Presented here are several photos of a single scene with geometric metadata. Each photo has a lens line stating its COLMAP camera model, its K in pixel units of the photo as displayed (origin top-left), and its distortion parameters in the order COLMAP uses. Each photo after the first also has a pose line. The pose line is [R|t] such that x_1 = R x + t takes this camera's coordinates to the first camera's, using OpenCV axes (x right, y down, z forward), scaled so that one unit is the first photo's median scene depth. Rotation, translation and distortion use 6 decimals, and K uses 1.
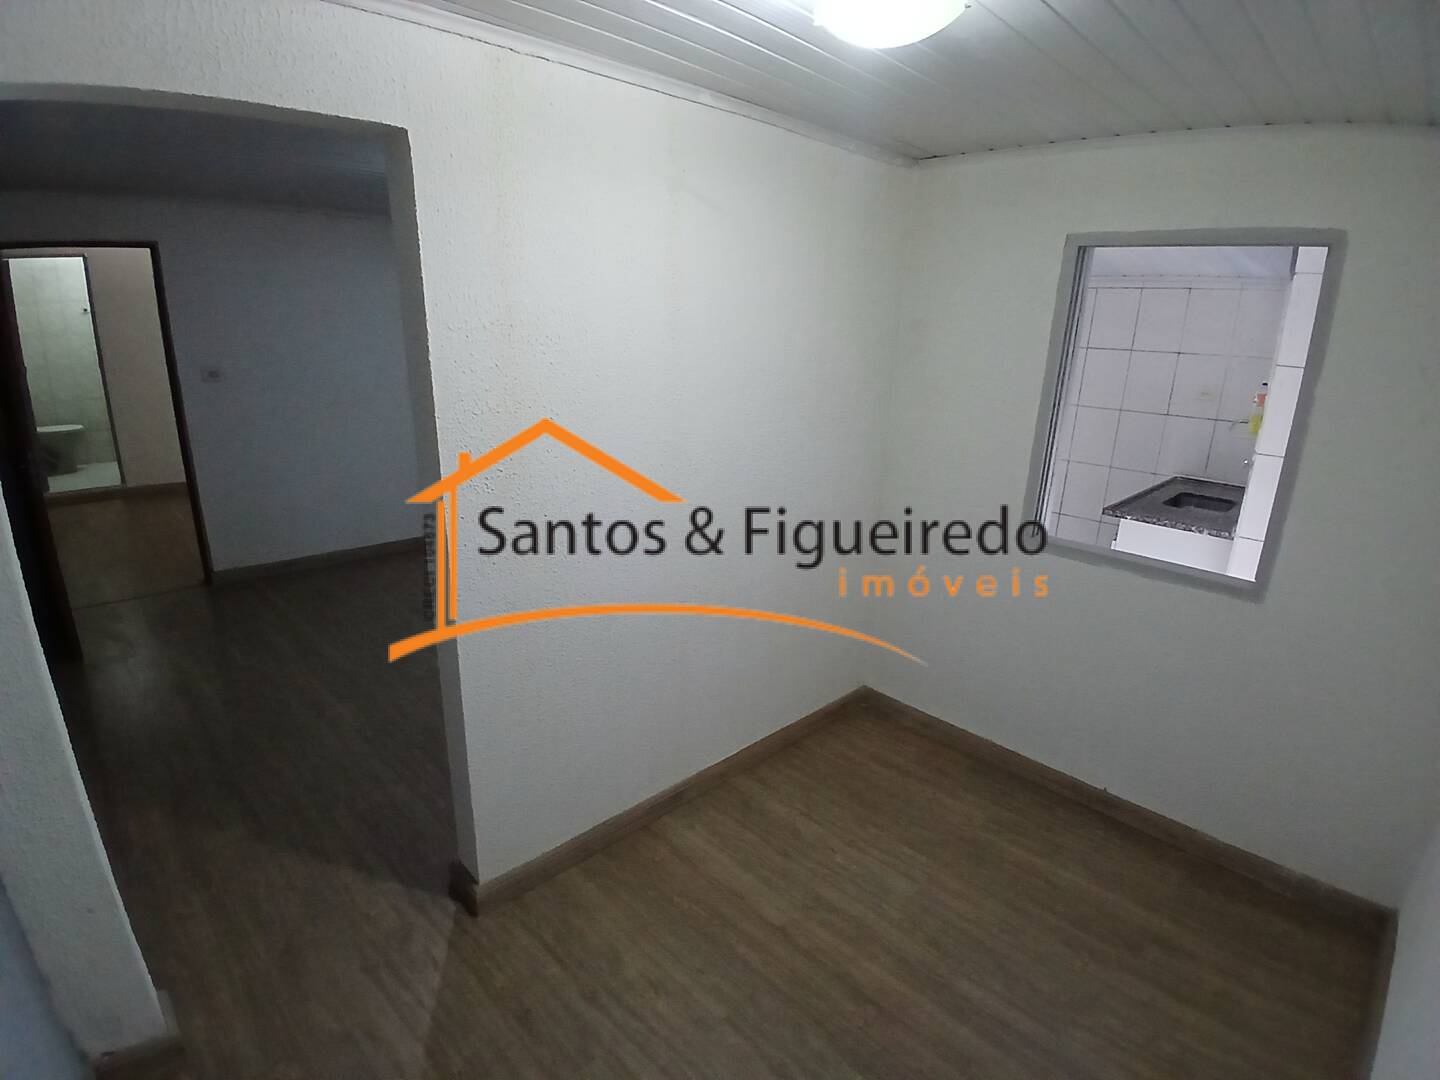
lens RADIAL K [[714.9, 0, 720.0], [0, 714.9, 540.0], [0, 0, 1]] dist [-0.000042, -0.041904]
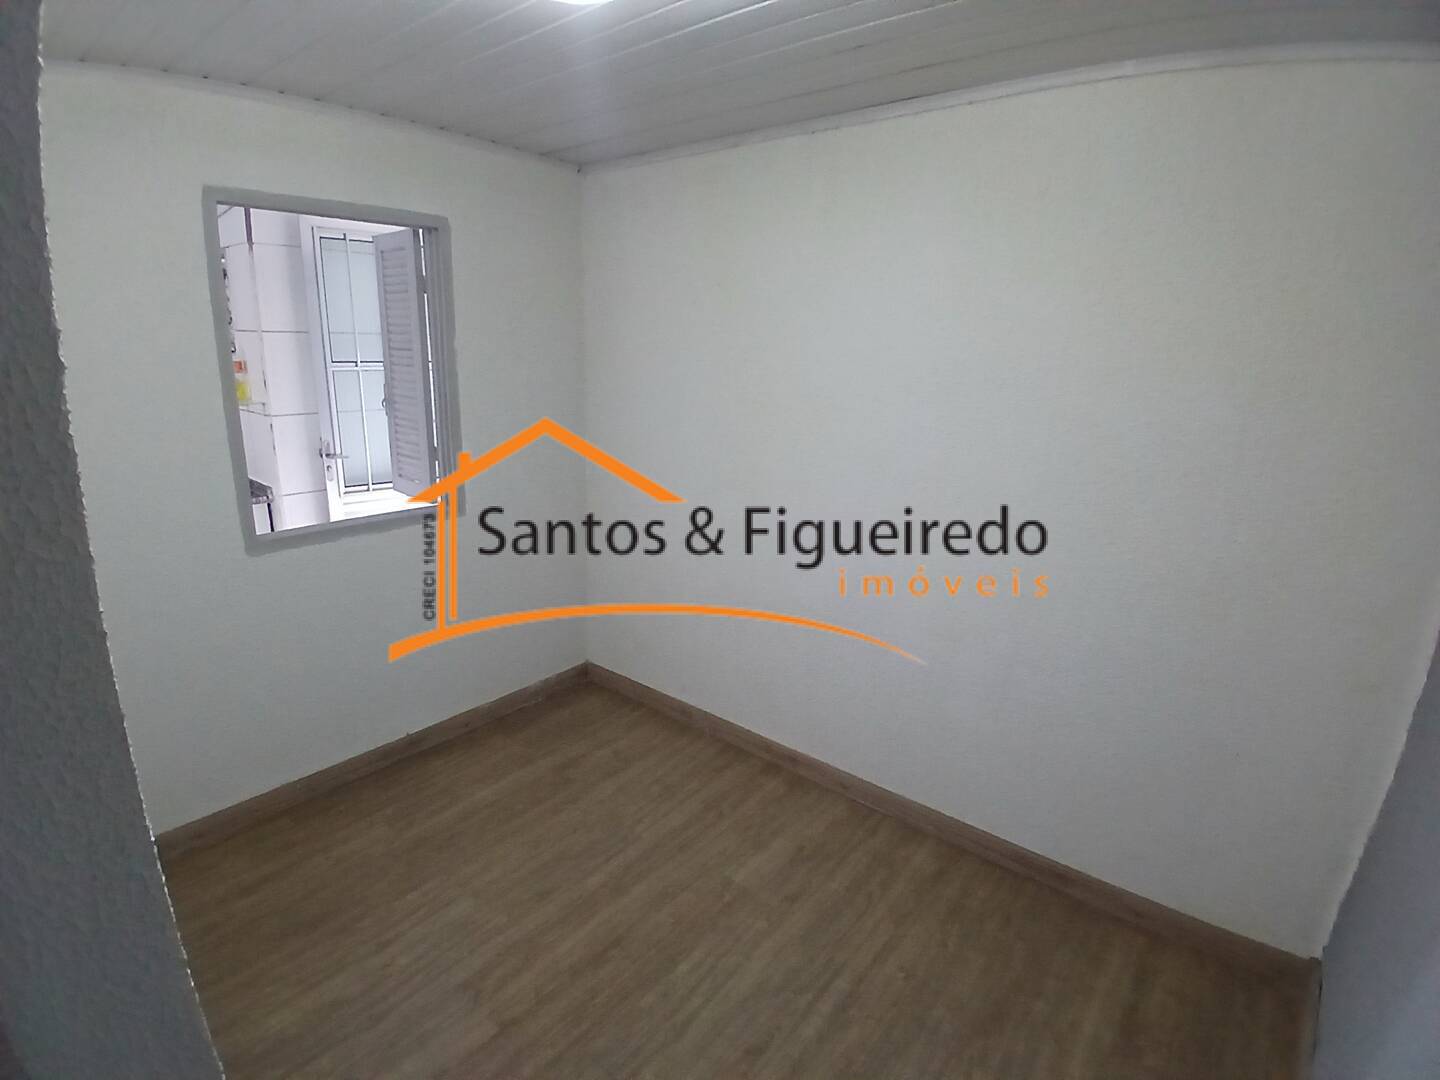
lens RADIAL K [[714.9, 0, 720.0], [0, 714.9, 540.0], [0, 0, 1]] dist [-0.000042, -0.041904]
pose [[-0.091606, -0.305800, 0.947679, -0.521818], [0.262611, 0.910571, 0.319211, -0.162016], [-0.960544, 0.278112, -0.003107, 0.574224]]
